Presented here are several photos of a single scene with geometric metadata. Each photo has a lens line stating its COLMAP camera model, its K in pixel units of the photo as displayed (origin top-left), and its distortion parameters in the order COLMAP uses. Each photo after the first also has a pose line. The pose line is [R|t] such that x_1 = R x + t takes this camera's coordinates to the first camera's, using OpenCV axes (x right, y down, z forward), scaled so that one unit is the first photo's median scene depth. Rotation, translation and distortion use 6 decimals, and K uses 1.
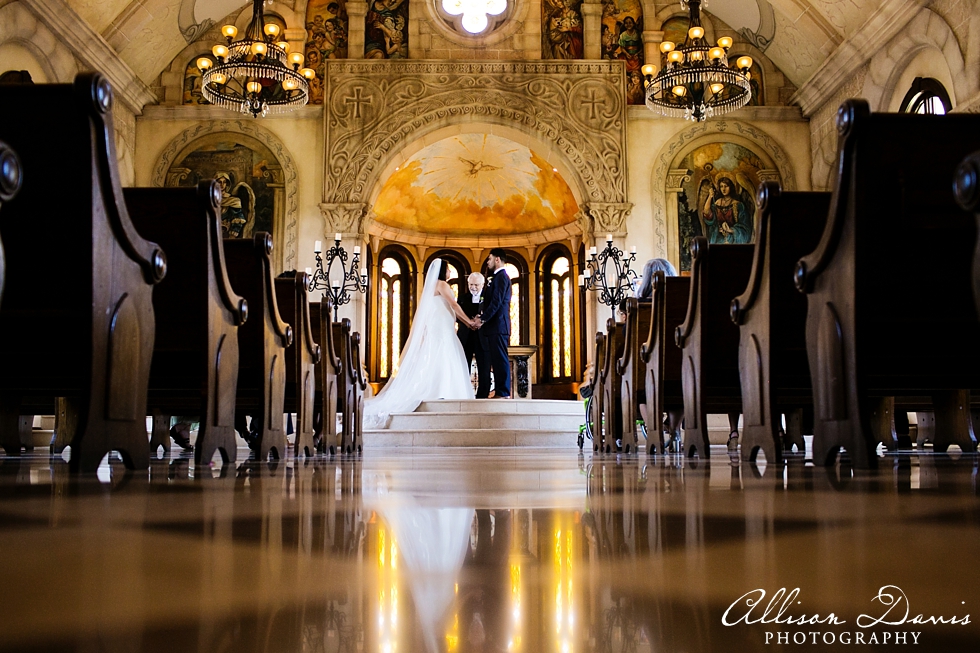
lens RADIAL K [[1004.3, 0, 494.9], [0, 1004.3, 328.9], [0, 0, 1]] dist [-0.069126, 0.000000]
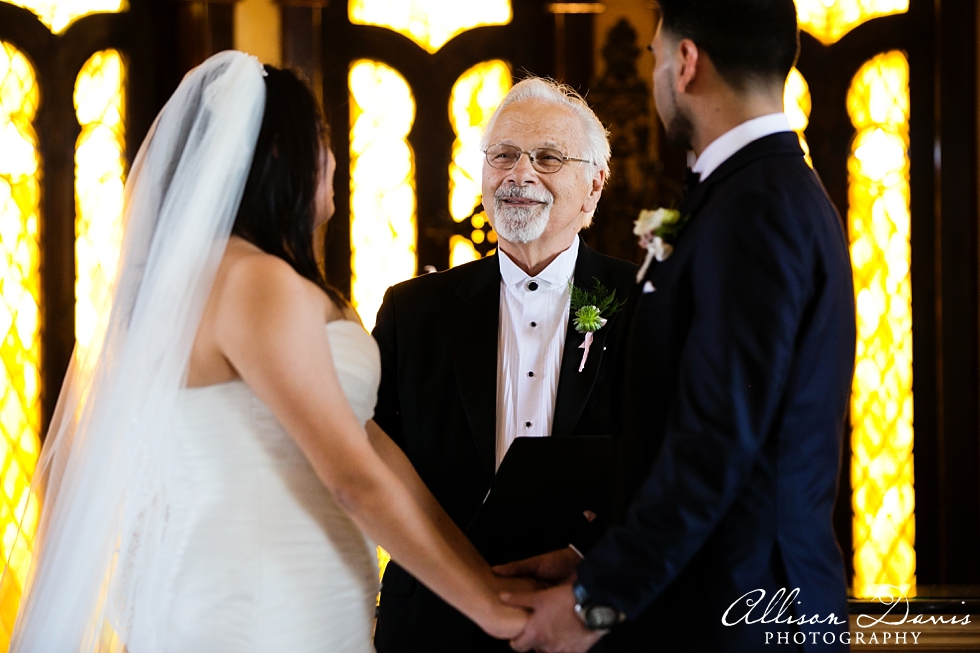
lens RADIAL K [[3961.6, 0, 482.9], [0, 3961.6, 327.0], [0, 0, 1]] dist [1.691954, 0.000000]
pose [[0.996567, -0.007948, -0.082402, 0.011056], [0.015196, 0.996030, 0.087708, -0.066823], [0.081378, -0.088659, 0.992732, 0.435098]]
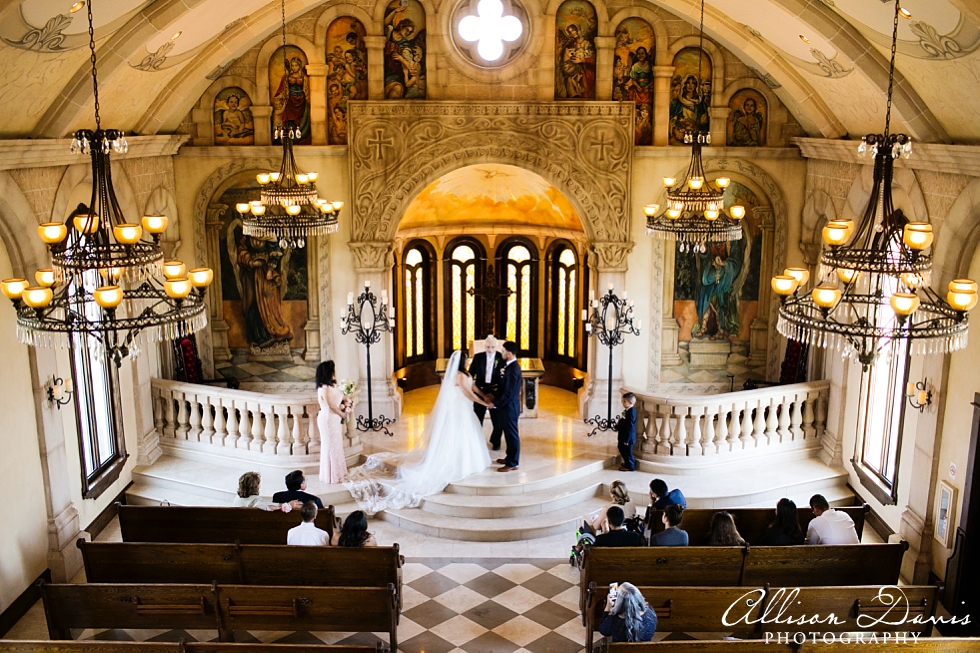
lens RADIAL K [[1004.3, 0, 486.4], [0, 1004.3, 323.0], [0, 0, 1]] dist [-0.069126, 0.000000]
pose [[0.999708, 0.010834, -0.021619, 0.000862], [-0.002795, 0.939792, 0.341735, -0.409243], [0.024020, -0.341574, 0.939548, -0.059543]]
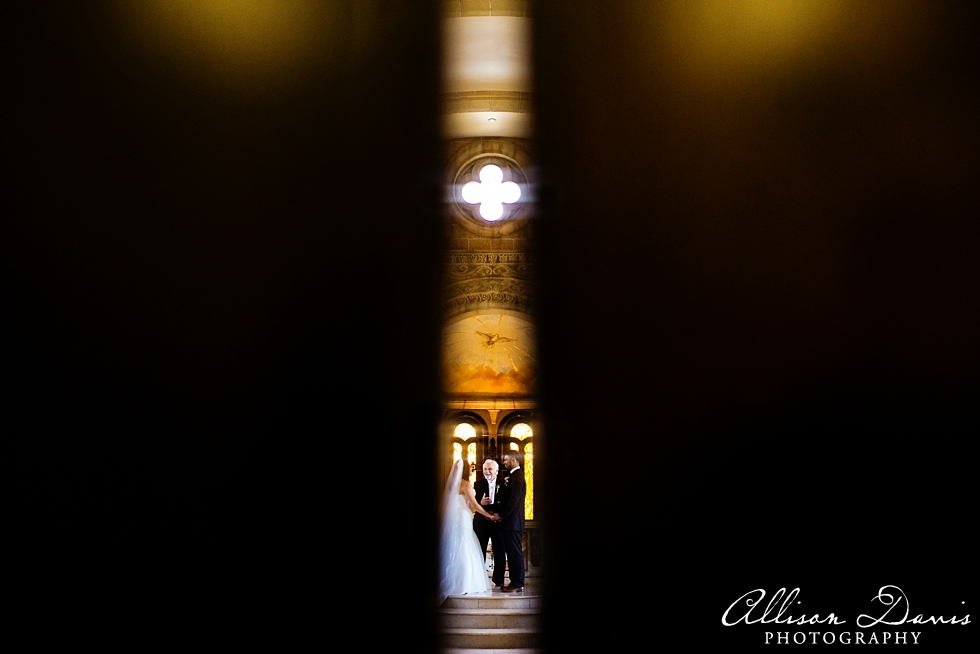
lens RADIAL K [[1004.3, 0, 488.1], [0, 1004.3, 322.3], [0, 0, 1]] dist [-0.069126, 0.000000]
pose [[0.999681, -0.000439, -0.025257, 0.003718], [-0.000828, 0.998742, -0.050144, -0.136150], [0.025247, 0.050149, 0.998423, -0.088650]]
